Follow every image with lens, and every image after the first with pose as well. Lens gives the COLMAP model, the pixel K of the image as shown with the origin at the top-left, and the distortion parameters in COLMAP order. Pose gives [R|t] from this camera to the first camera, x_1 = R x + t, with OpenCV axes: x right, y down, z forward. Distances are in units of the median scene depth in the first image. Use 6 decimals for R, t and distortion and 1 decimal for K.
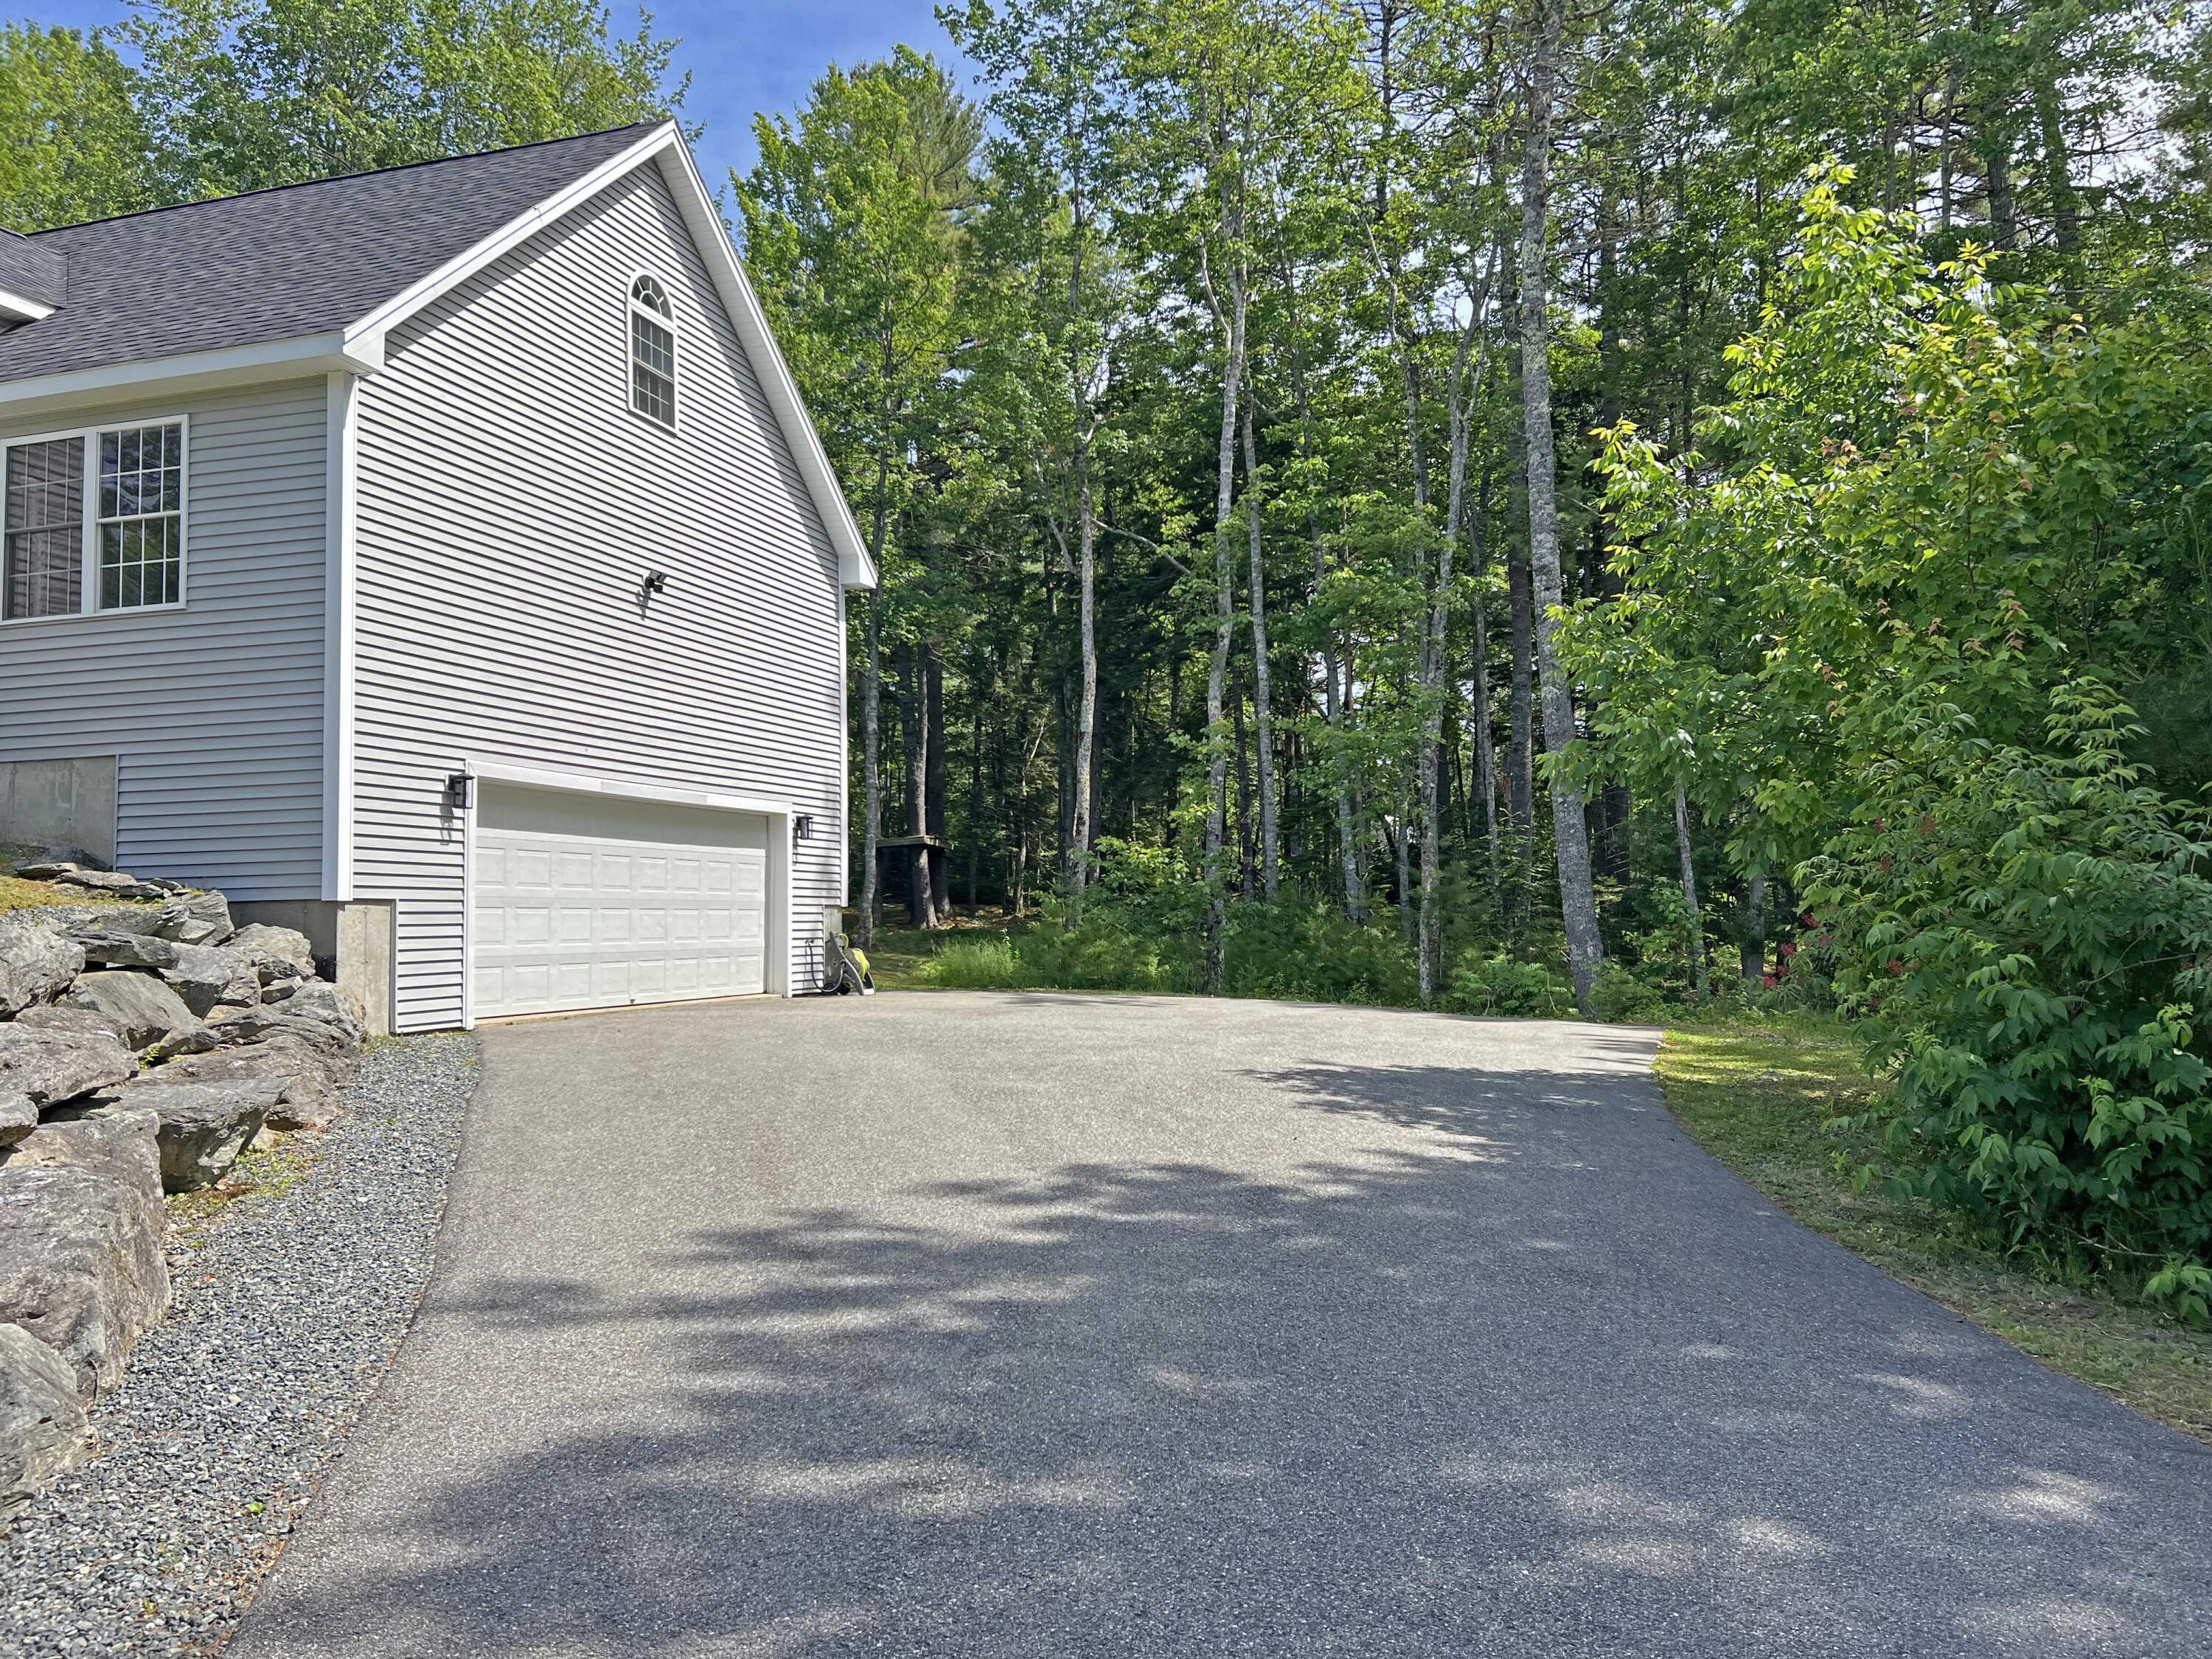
lens RADIAL K [[1678.7, 0, 1106.0], [0, 1678.7, 829.5], [0, 0, 1]] dist [0.095686, -0.000182]
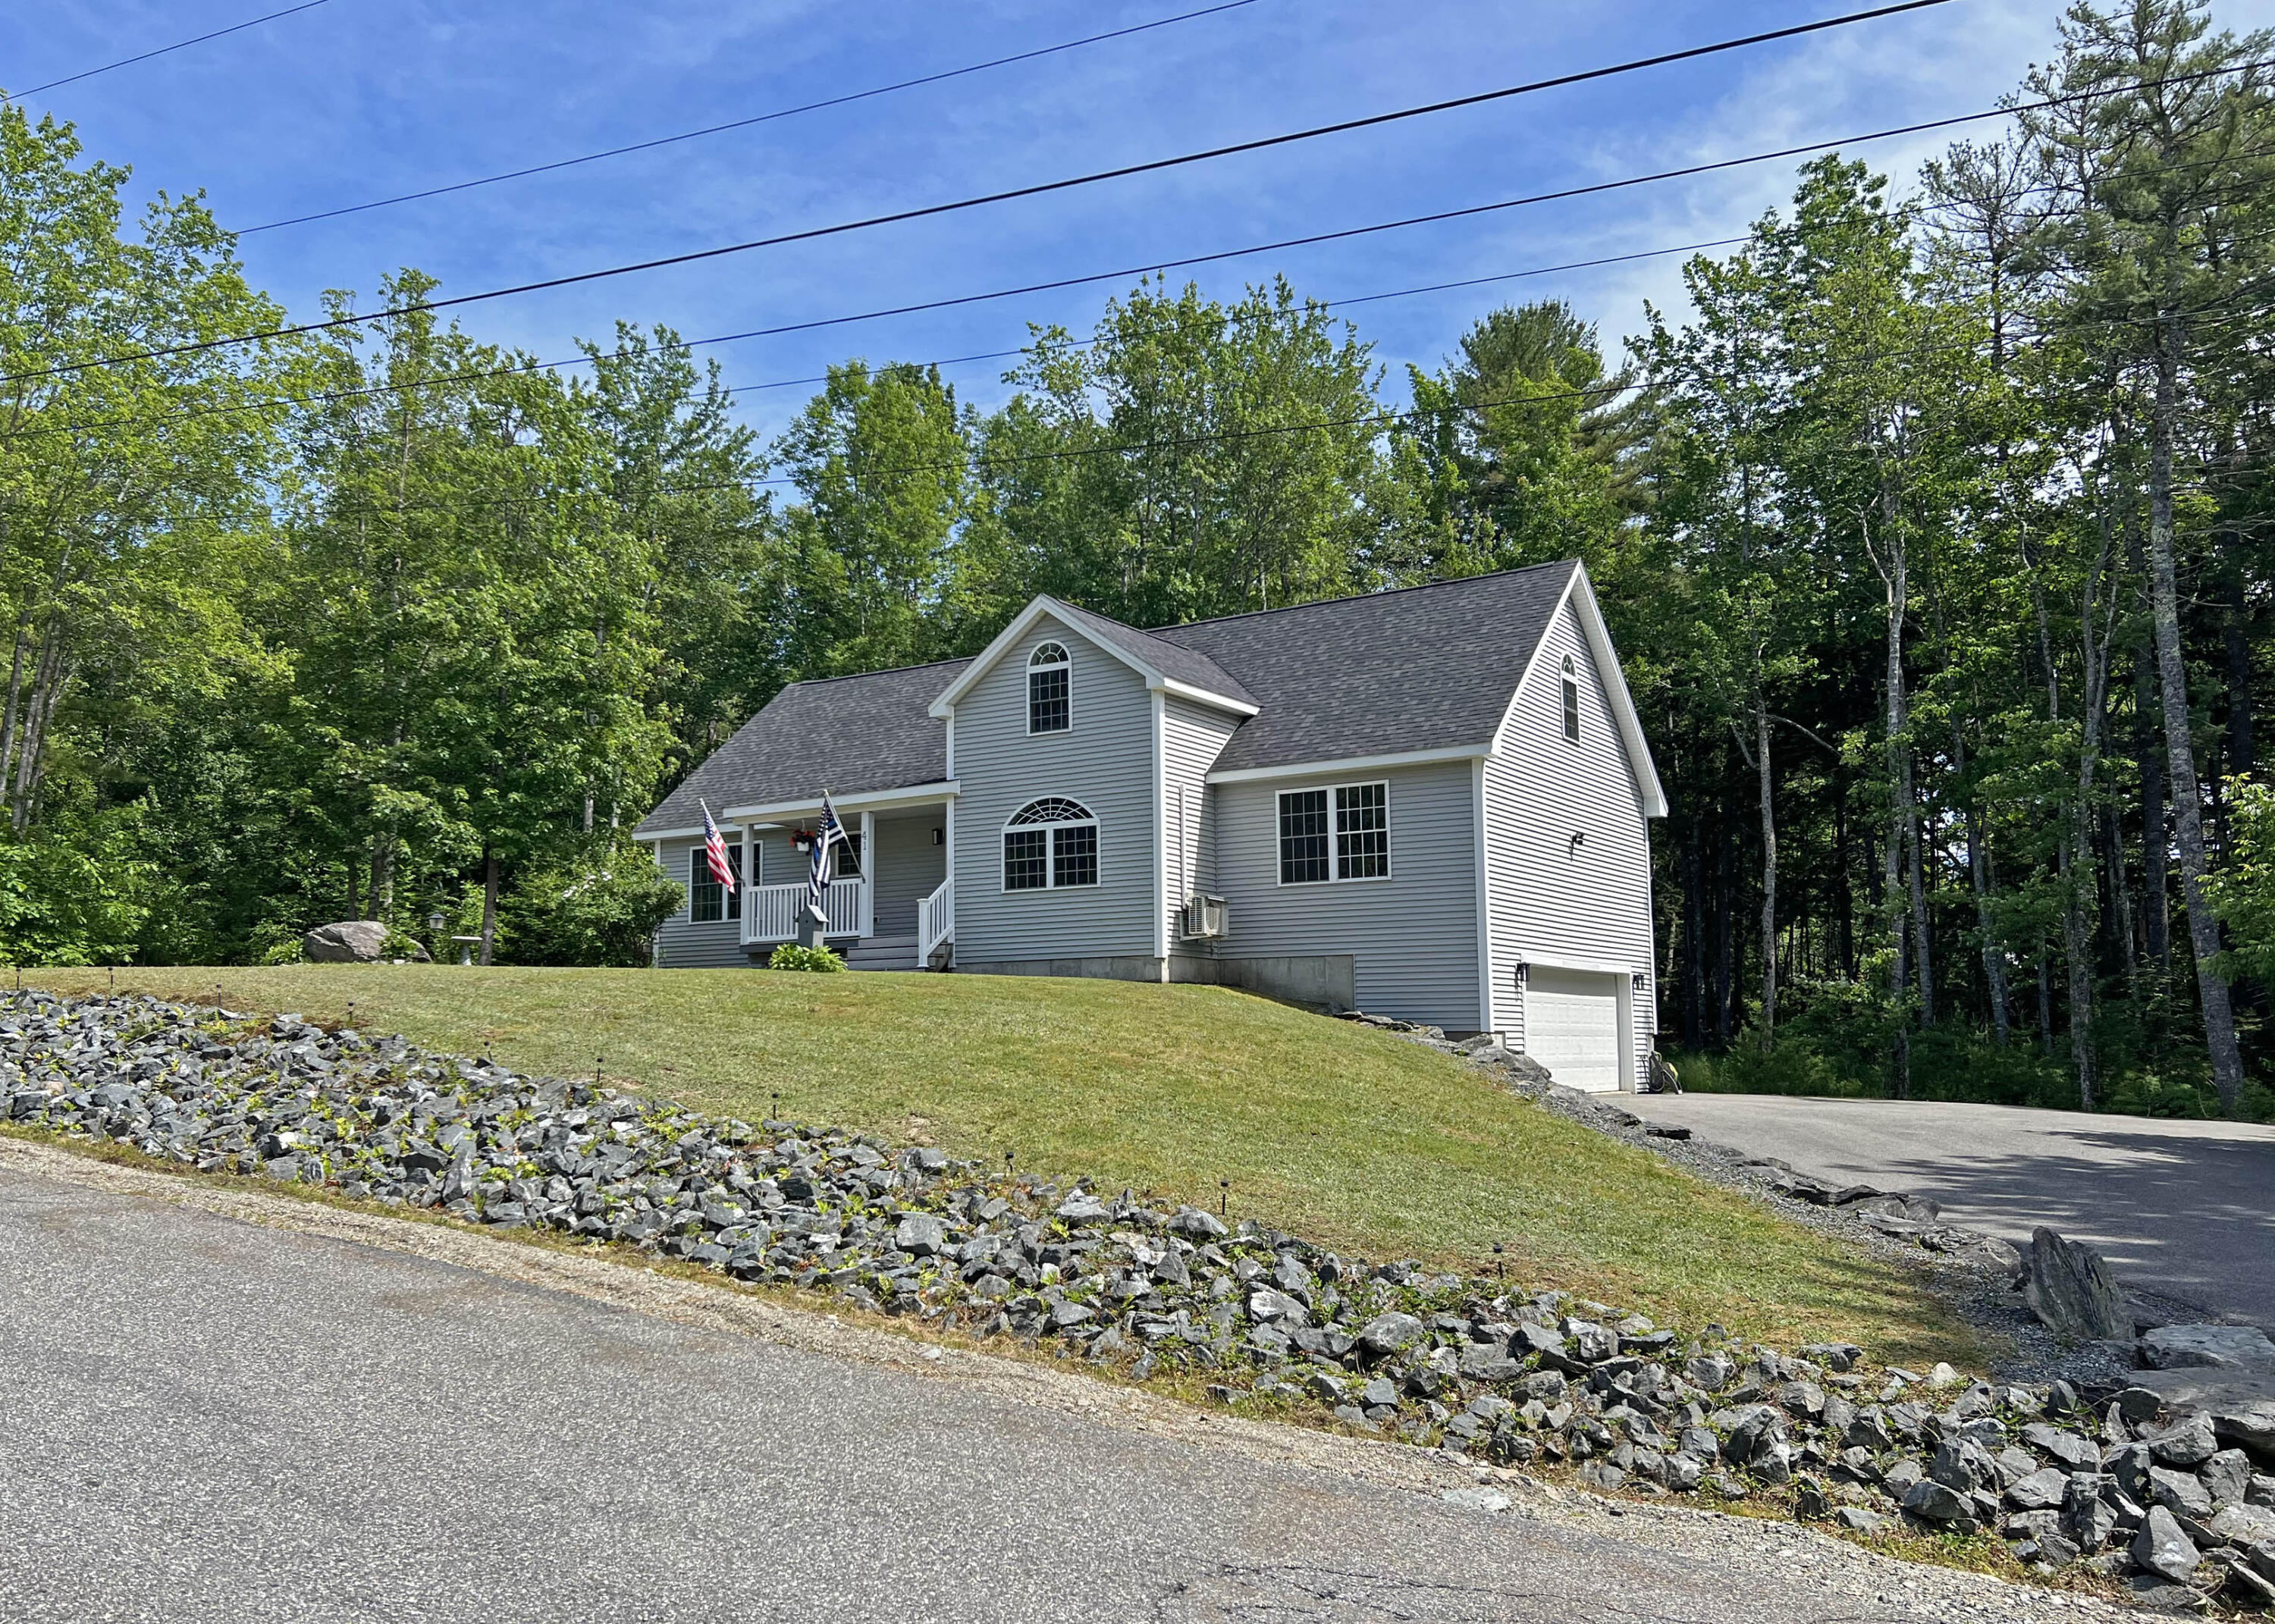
lens RADIAL K [[1774.8, 0, 1133.2], [0, 1774.8, 888.0], [0, 0, 1]] dist [0.050067, 0.000331]
pose [[0.965819, -0.018786, -0.258535, -0.206793], [0.010719, 0.999412, -0.032576, -0.039374], [0.258995, 0.028691, 0.965453, -0.699104]]
